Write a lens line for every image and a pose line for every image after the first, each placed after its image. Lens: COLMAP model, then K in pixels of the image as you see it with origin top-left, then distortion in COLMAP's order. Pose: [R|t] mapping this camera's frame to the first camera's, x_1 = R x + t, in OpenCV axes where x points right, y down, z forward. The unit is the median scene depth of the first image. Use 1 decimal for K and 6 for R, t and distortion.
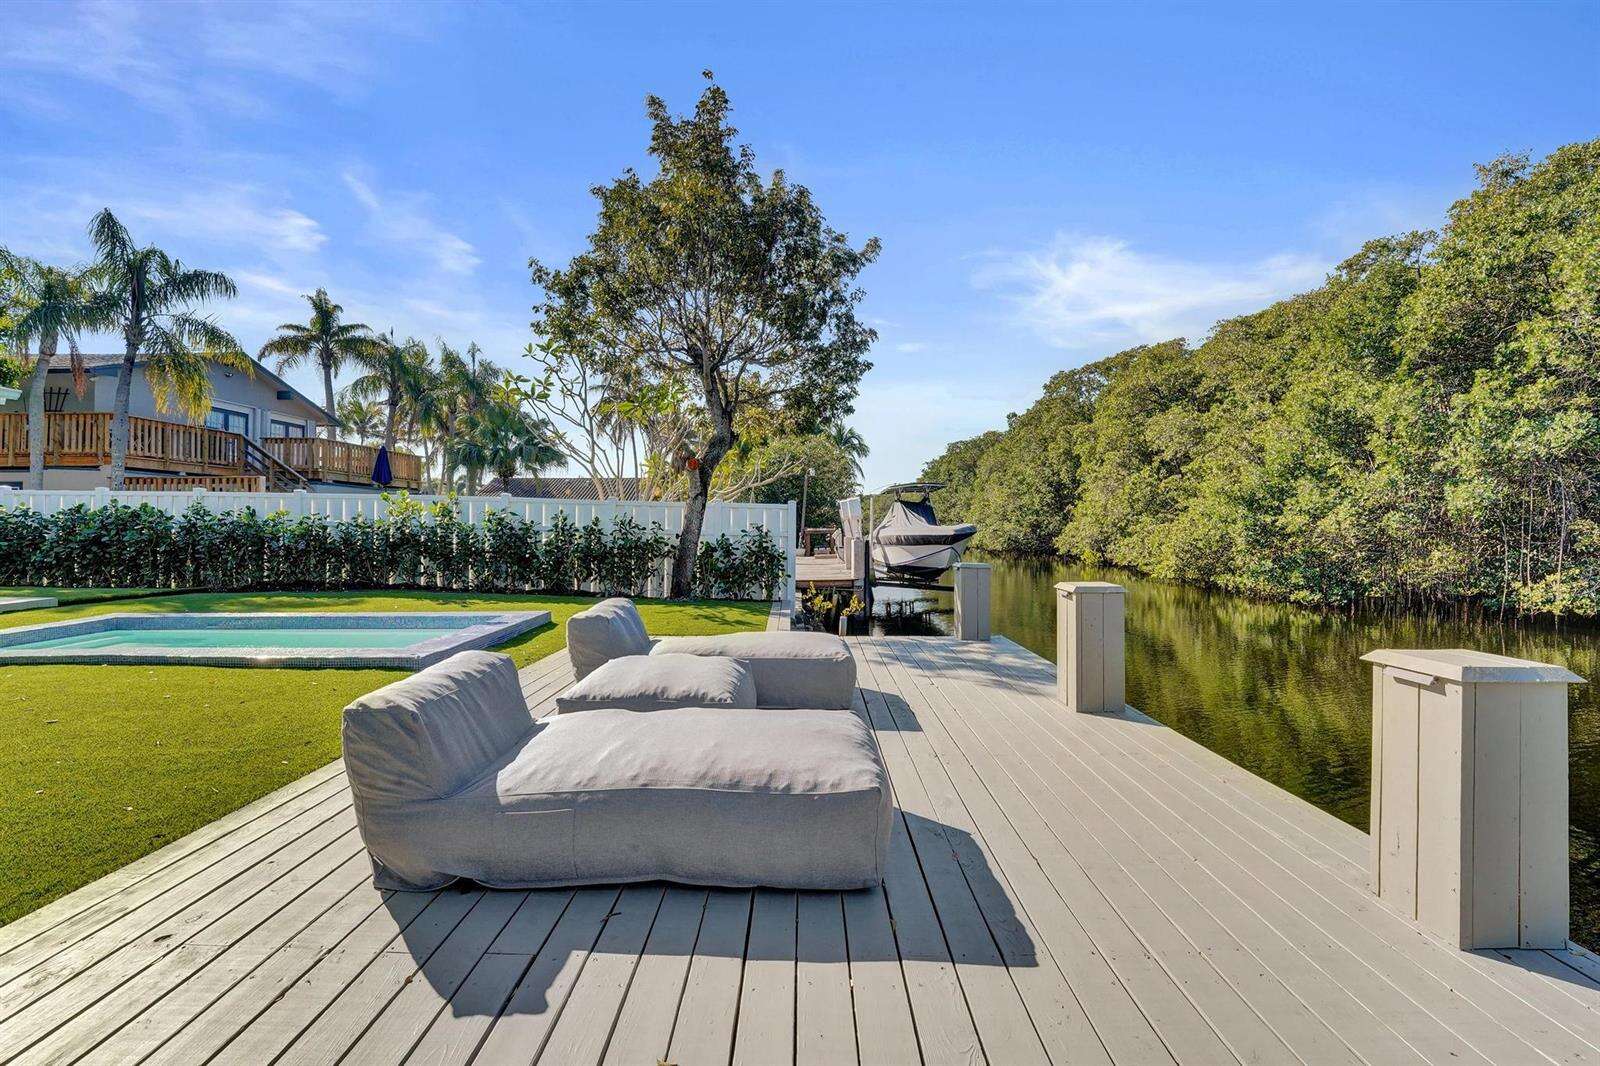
lens RADIAL K [[674.9, 0, 806.6], [0, 674.9, 524.2], [0, 0, 1]] dist [-0.023461, 0.001682]
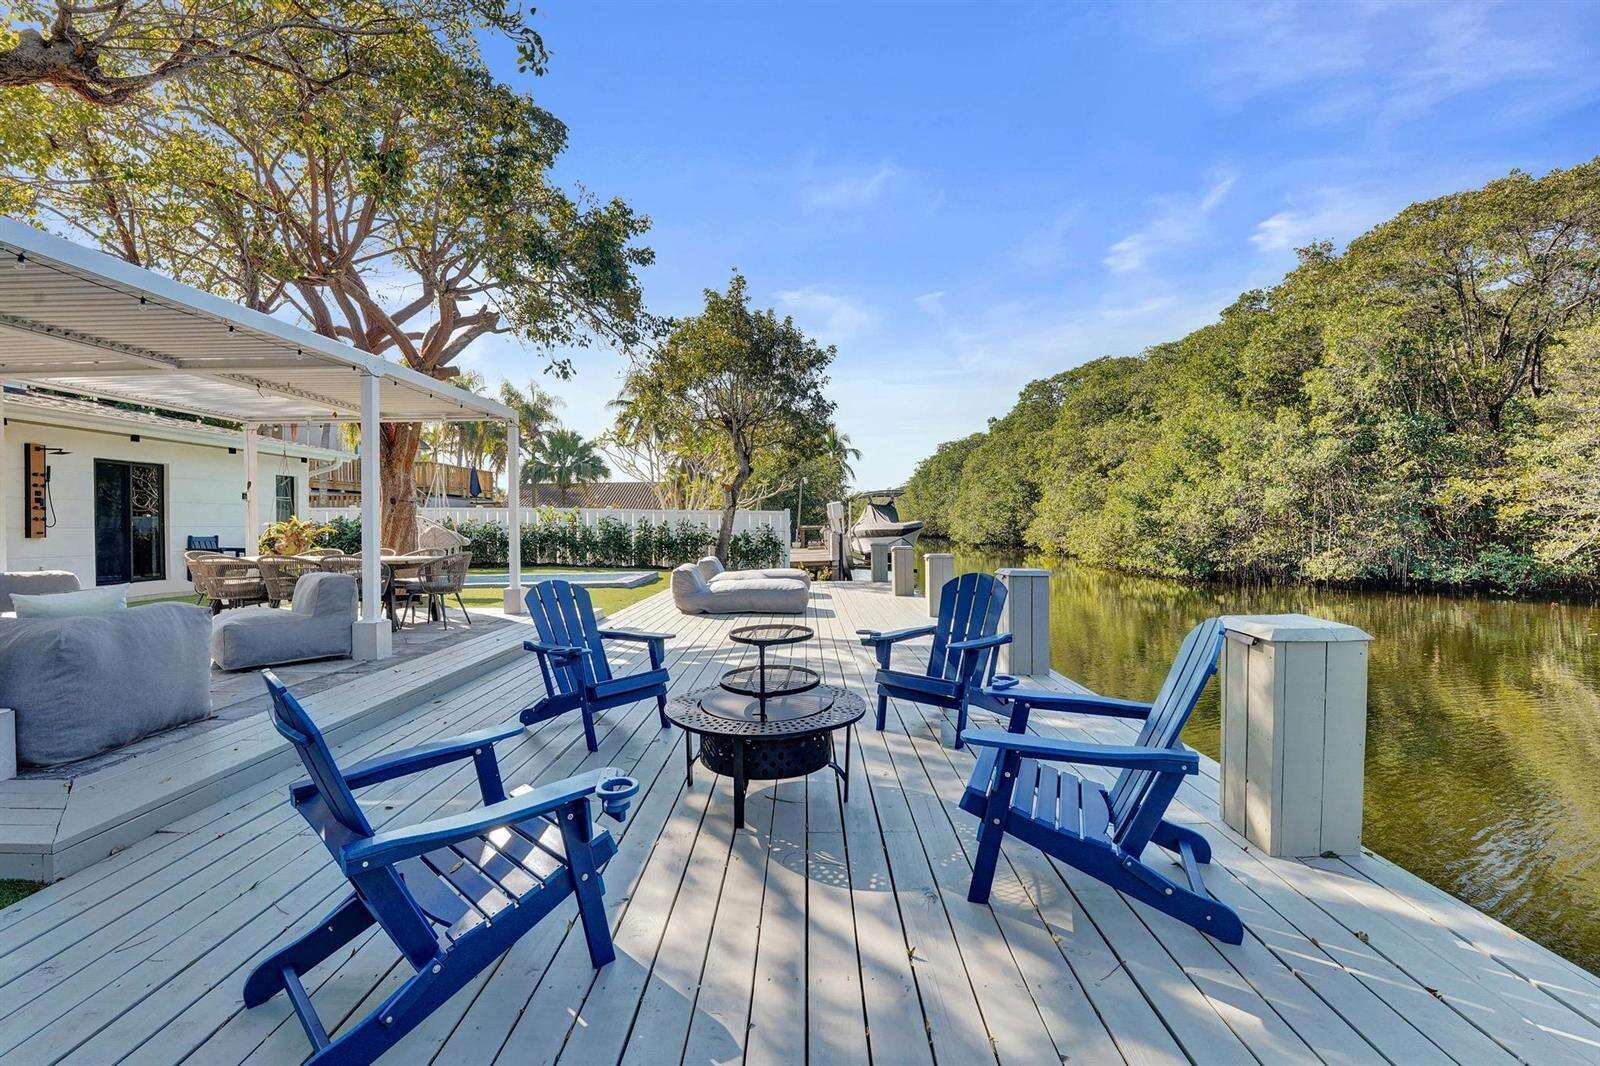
lens RADIAL K [[674.9, 0, 802.2], [0, 674.9, 533.3], [0, 0, 1]] dist [-0.023461, 0.001682]
pose [[0.999884, -0.012336, -0.008931, 0.016700], [0.012489, 0.999772, 0.017307, -0.002080], [0.008716, -0.017417, 0.999810, -0.344296]]
